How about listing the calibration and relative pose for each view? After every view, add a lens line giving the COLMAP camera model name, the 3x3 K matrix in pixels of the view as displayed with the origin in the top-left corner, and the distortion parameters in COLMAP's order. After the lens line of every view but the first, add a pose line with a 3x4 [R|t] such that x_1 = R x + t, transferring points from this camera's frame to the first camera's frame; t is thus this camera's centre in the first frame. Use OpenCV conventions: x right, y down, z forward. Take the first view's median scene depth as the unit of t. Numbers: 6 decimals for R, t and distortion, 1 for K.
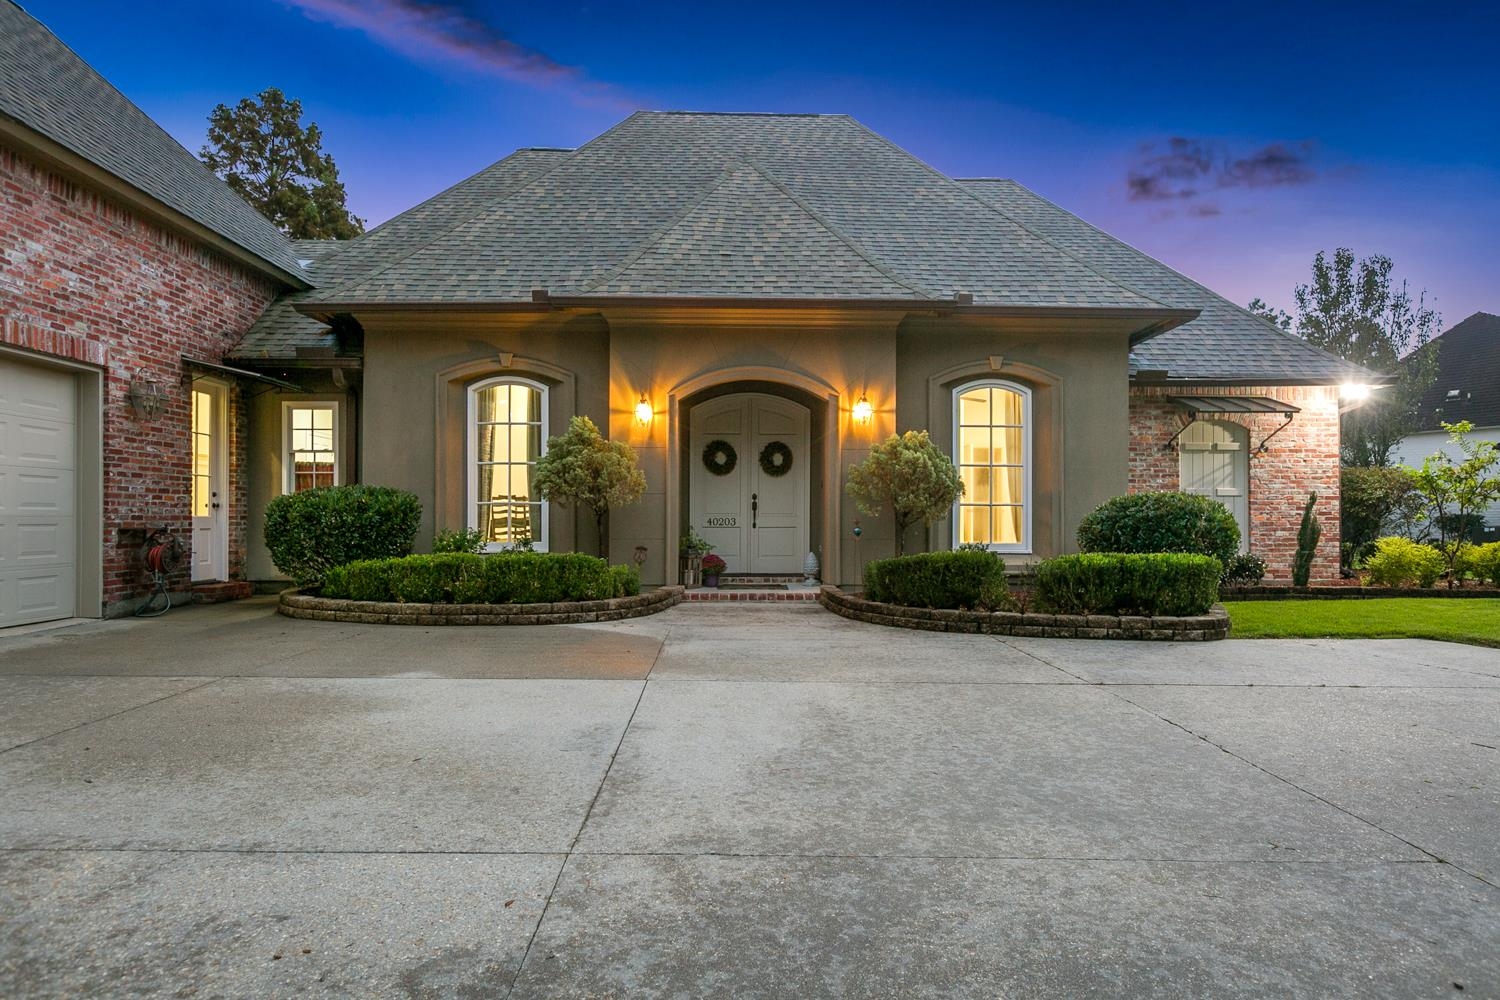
lens RADIAL K [[965.6, 0, 749.3], [0, 965.6, 519.7], [0, 0, 1]] dist [-0.002439, -0.000168]
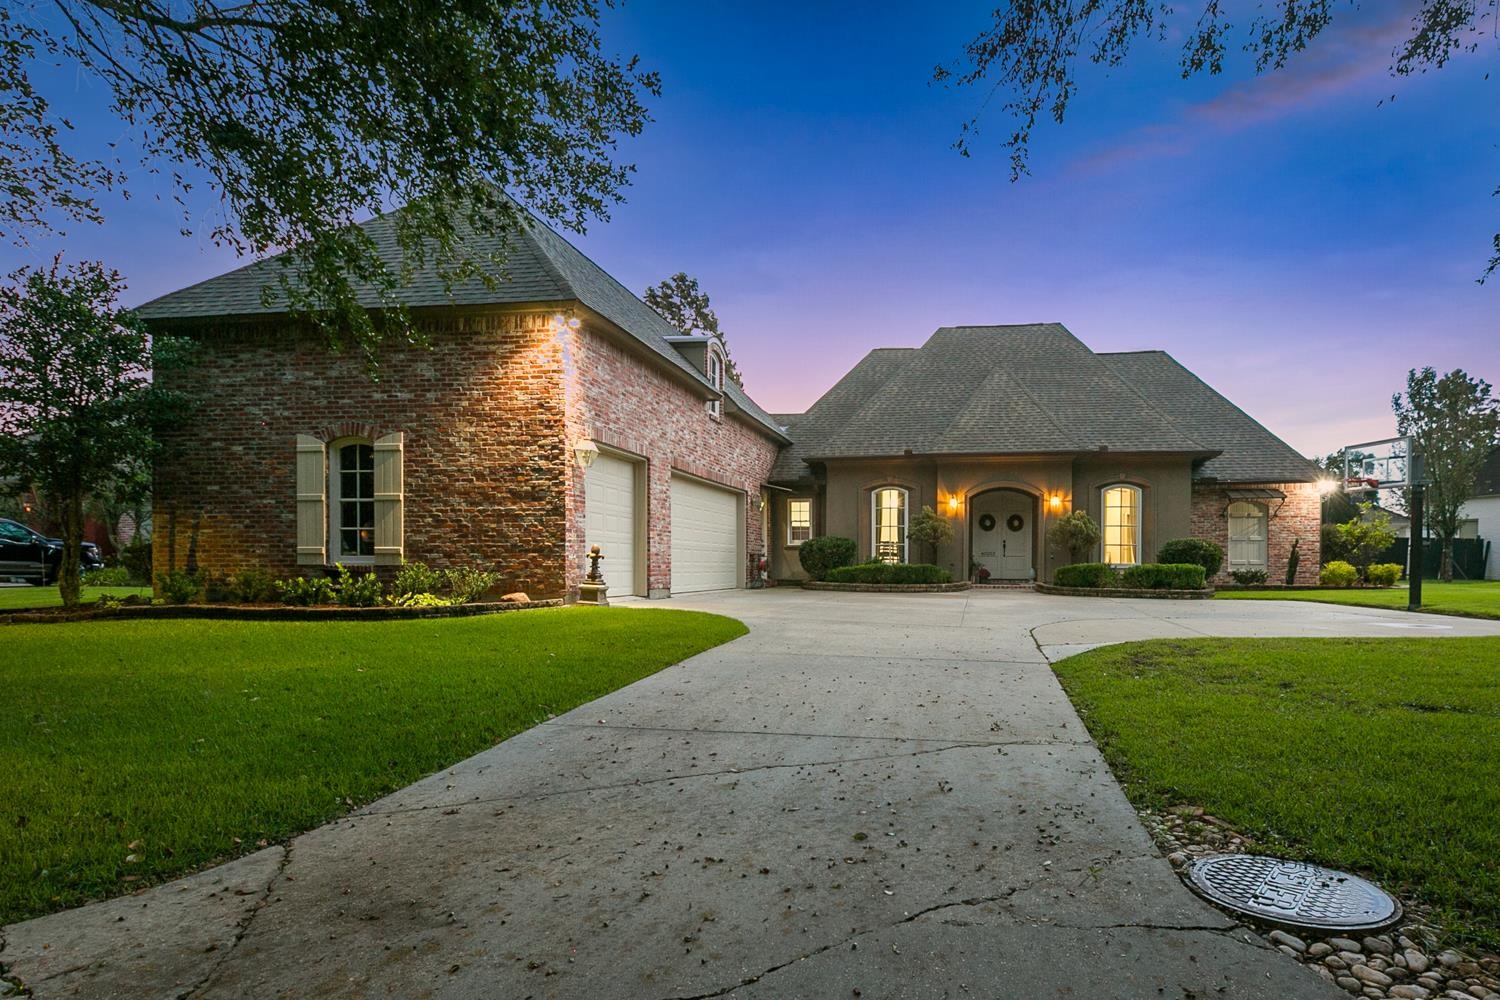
lens RADIAL K [[726.8, 0, 866.0], [0, 726.8, 563.0], [0, 0, 1]] dist [0.000534, 0.000527]
pose [[0.982758, 0.003096, -0.184869, 0.002241], [-0.002714, 0.999994, 0.002321, 0.021077], [0.184875, -0.001779, 0.982760, -0.630078]]
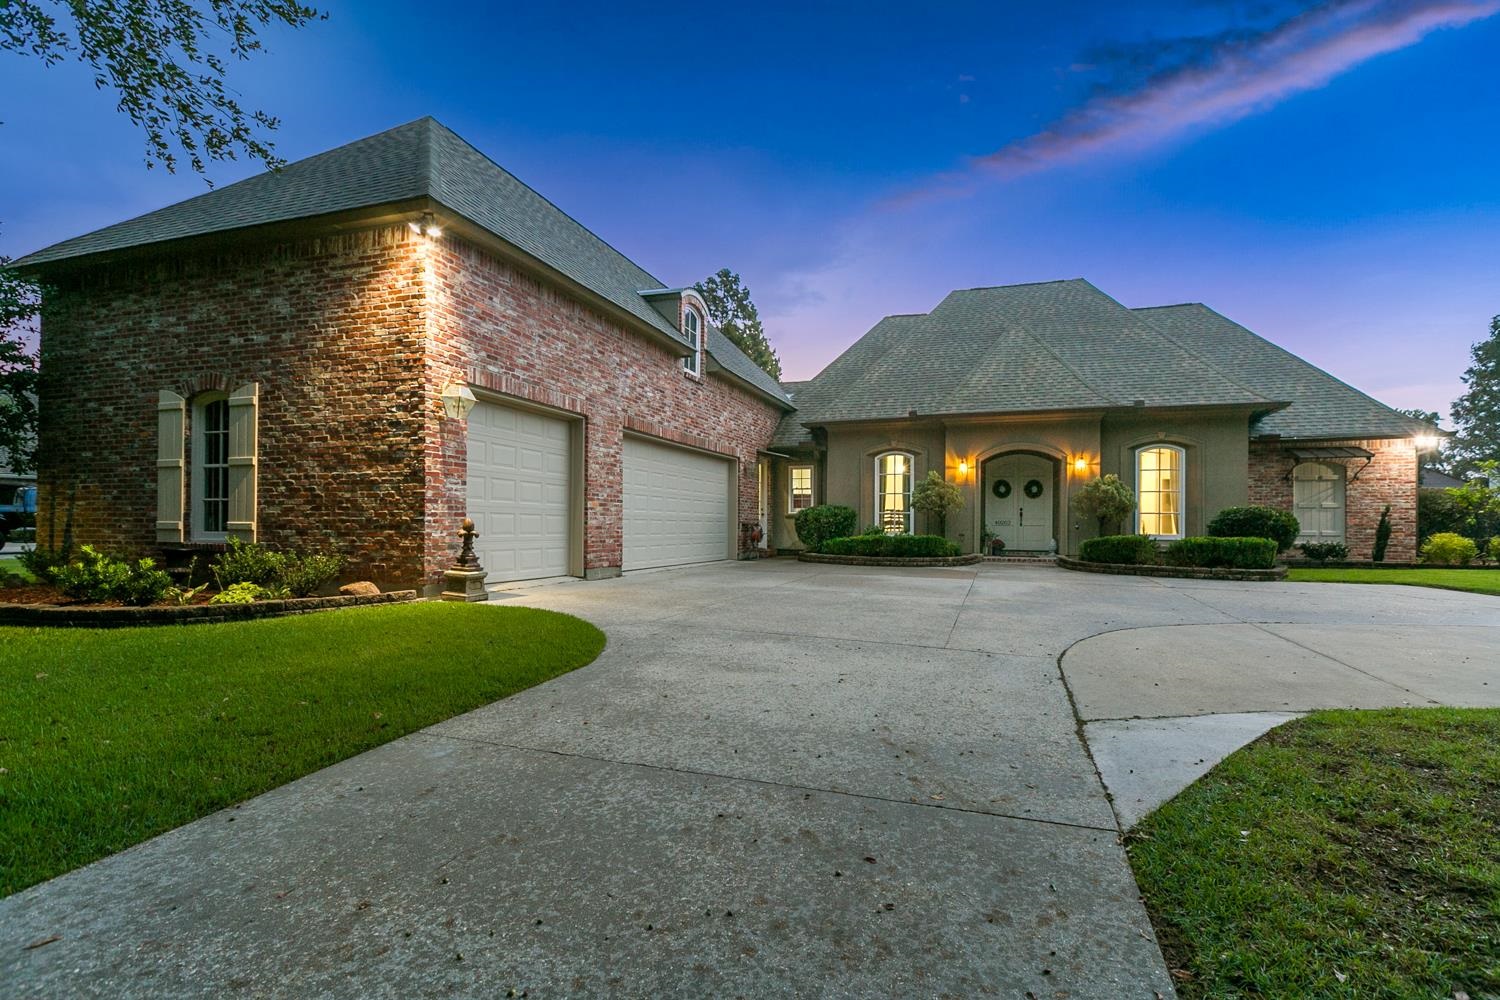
lens RADIAL K [[650.7, 0, 791.4], [0, 650.7, 523.3], [0, 0, 1]] dist [0.001897, -0.000049]
pose [[0.942700, 0.003147, -0.333627, 0.007107], [-0.004414, 0.999986, -0.003040, 0.009891], [0.333612, 0.004339, 0.942700, -0.381920]]
